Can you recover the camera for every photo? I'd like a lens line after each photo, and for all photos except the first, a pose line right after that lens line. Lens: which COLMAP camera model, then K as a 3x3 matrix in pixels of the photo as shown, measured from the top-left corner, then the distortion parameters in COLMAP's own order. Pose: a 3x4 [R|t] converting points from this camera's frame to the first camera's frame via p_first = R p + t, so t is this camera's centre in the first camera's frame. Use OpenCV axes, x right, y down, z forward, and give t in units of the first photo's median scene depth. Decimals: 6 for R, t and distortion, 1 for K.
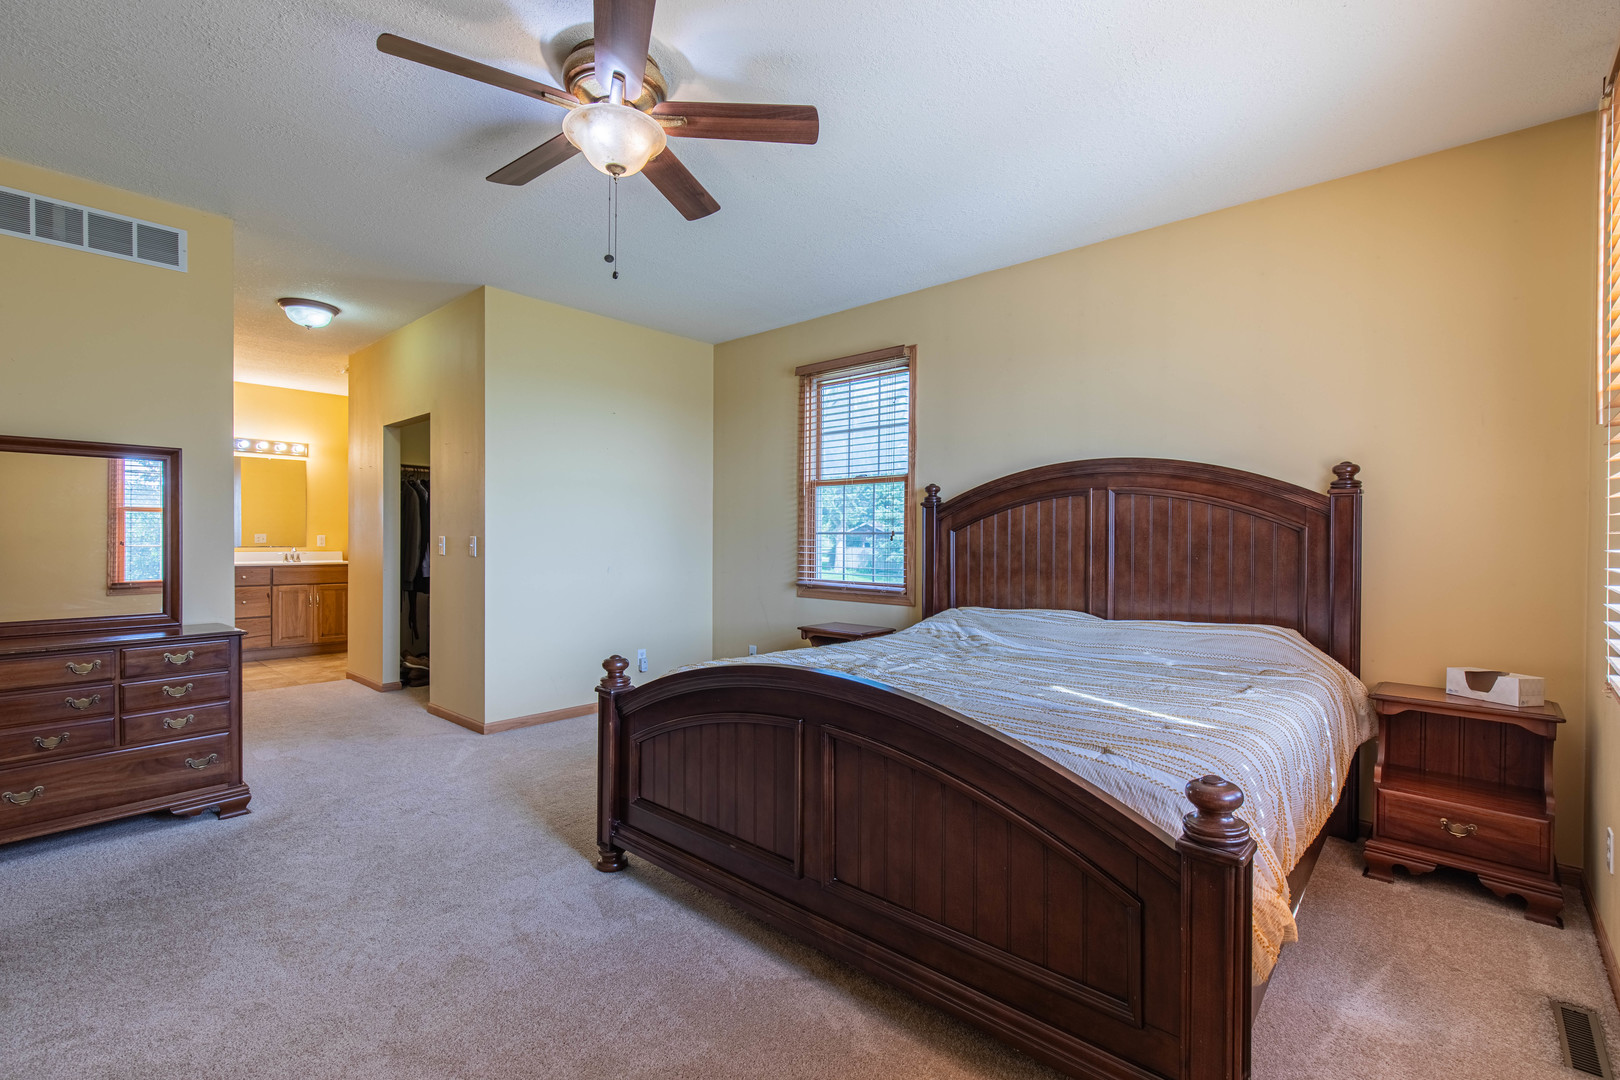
lens RADIAL K [[727.8, 0, 810.0], [0, 727.8, 540.0], [0, 0, 1]] dist [-0.000630, 0.000022]
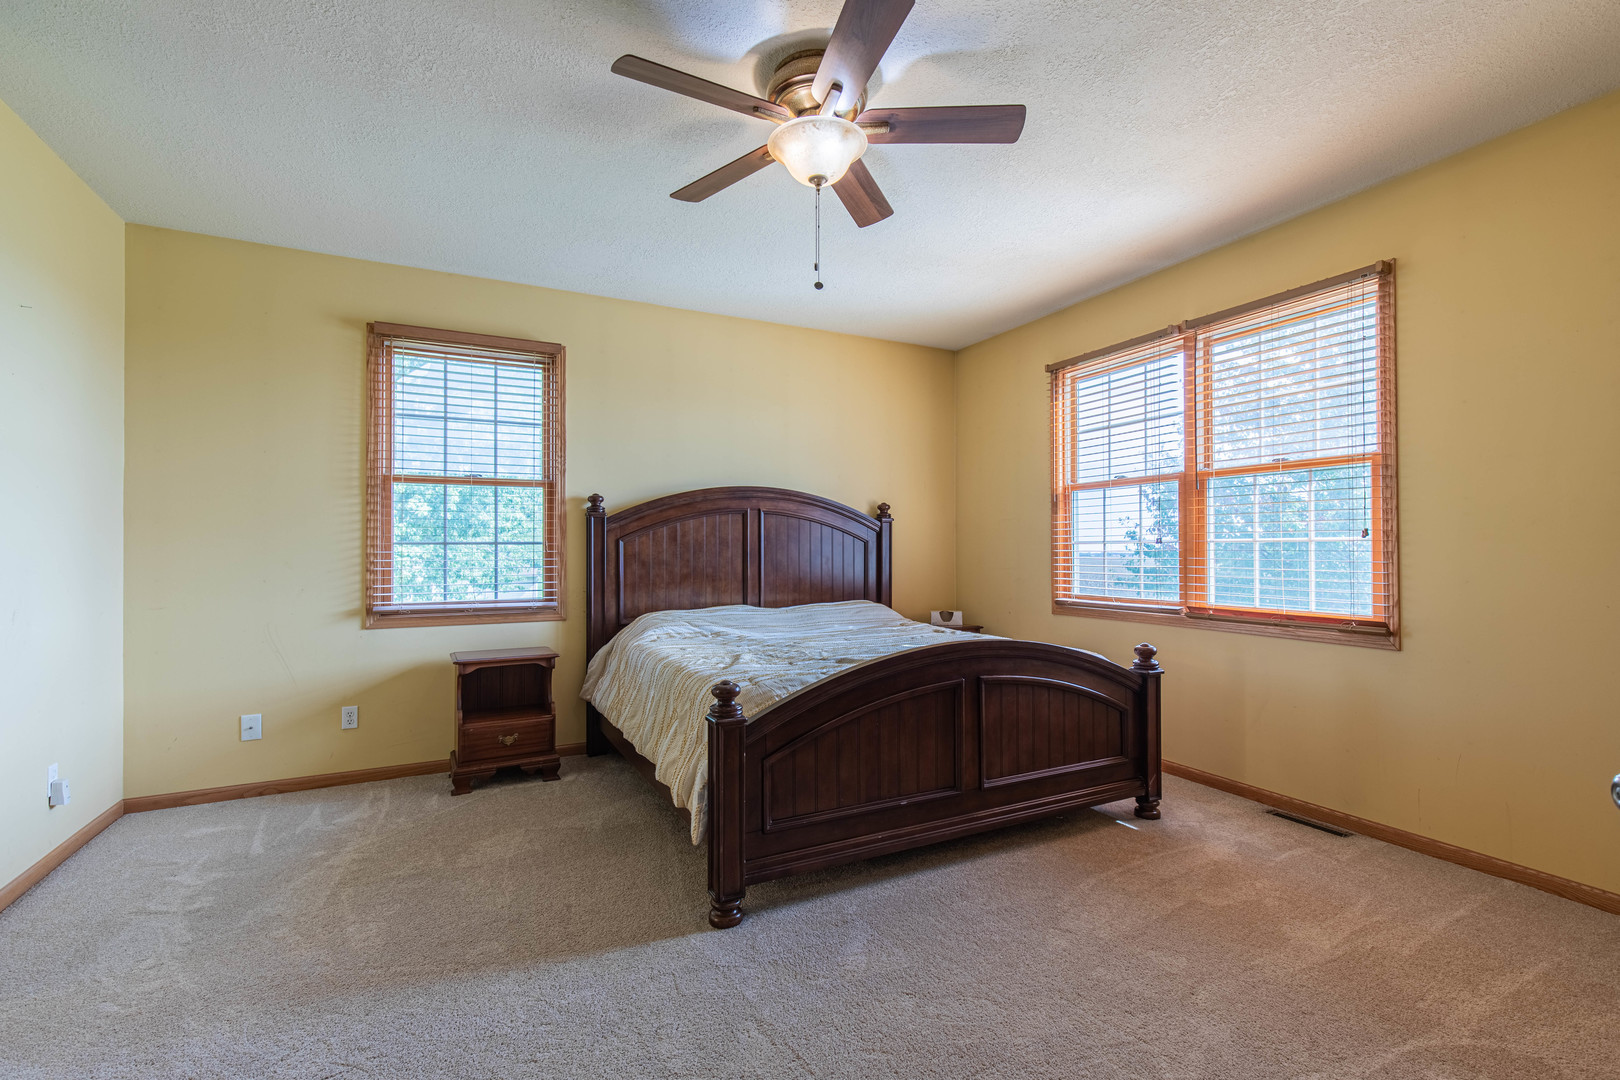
lens RADIAL K [[744.2, 0, 810.0], [0, 744.2, 540.0], [0, 0, 1]] dist [0.025349, 0.000002]
pose [[0.348796, 0.003318, 0.937193, -0.706825], [0.007478, 0.999952, -0.006323, -0.005247], [-0.937169, 0.009214, 0.348755, 0.378319]]
